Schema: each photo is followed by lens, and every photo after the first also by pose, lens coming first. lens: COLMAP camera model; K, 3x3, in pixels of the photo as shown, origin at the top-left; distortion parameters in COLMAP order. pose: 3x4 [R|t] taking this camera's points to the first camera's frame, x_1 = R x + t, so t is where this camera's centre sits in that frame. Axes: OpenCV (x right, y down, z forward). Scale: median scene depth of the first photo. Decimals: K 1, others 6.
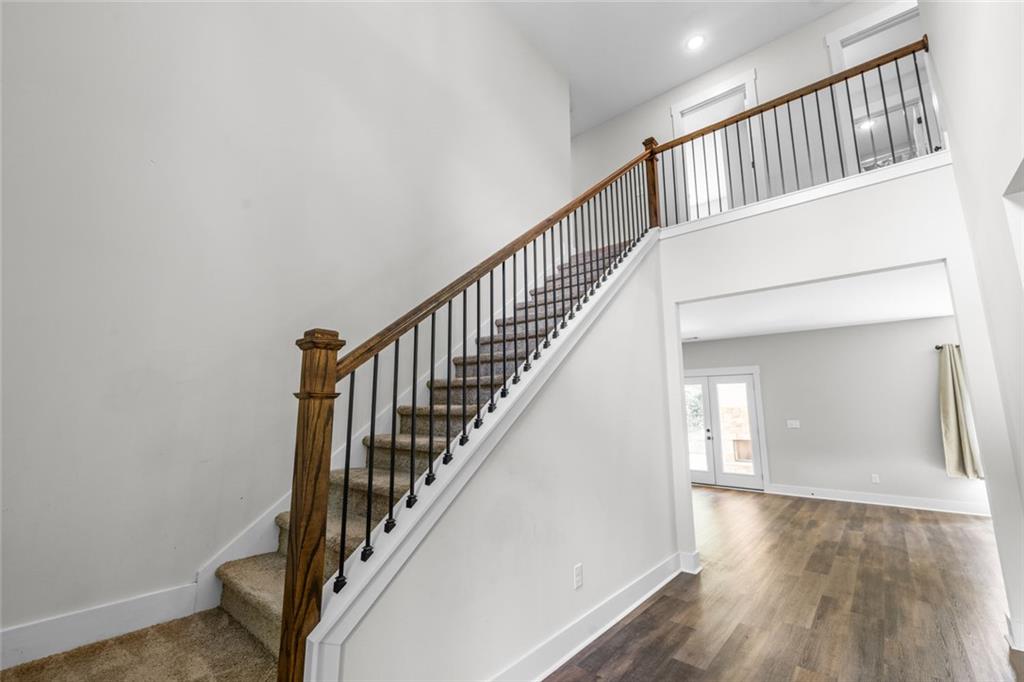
lens RADIAL K [[431.5, 0, 506.5], [0, 431.5, 343.0], [0, 0, 1]] dist [0.000898, -0.000697]
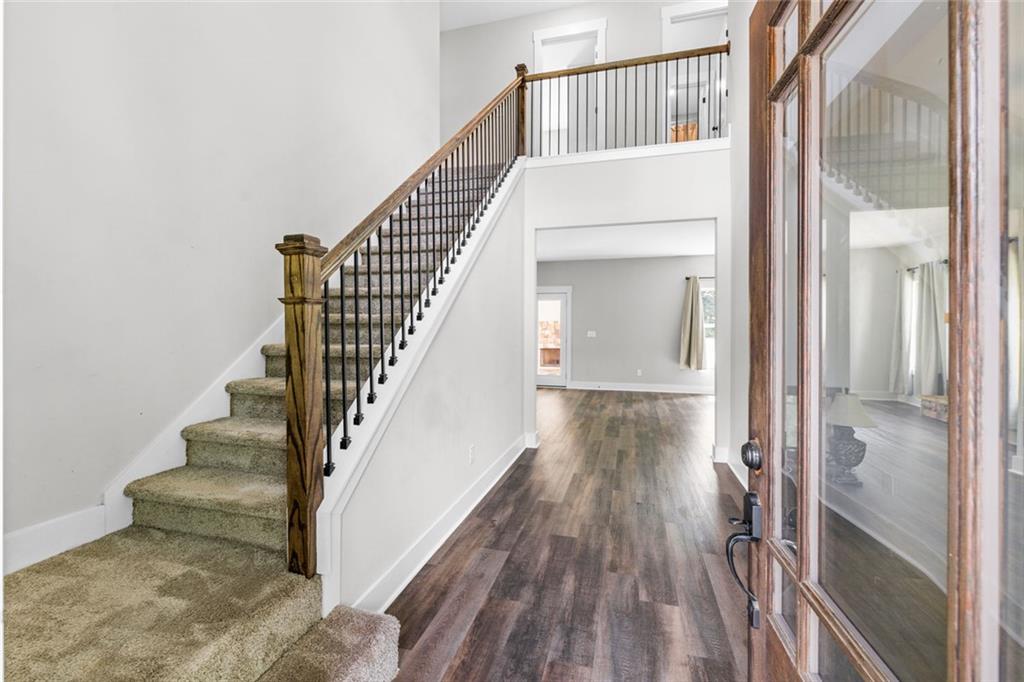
lens RADIAL K [[431.5, 0, 519.5], [0, 431.5, 338.0], [0, 0, 1]] dist [0.000898, -0.000697]
pose [[0.901854, -0.011837, 0.431878, -0.145822], [-0.068798, 0.982935, 0.170605, -0.000618], [-0.426528, -0.183573, 0.885649, -0.049396]]
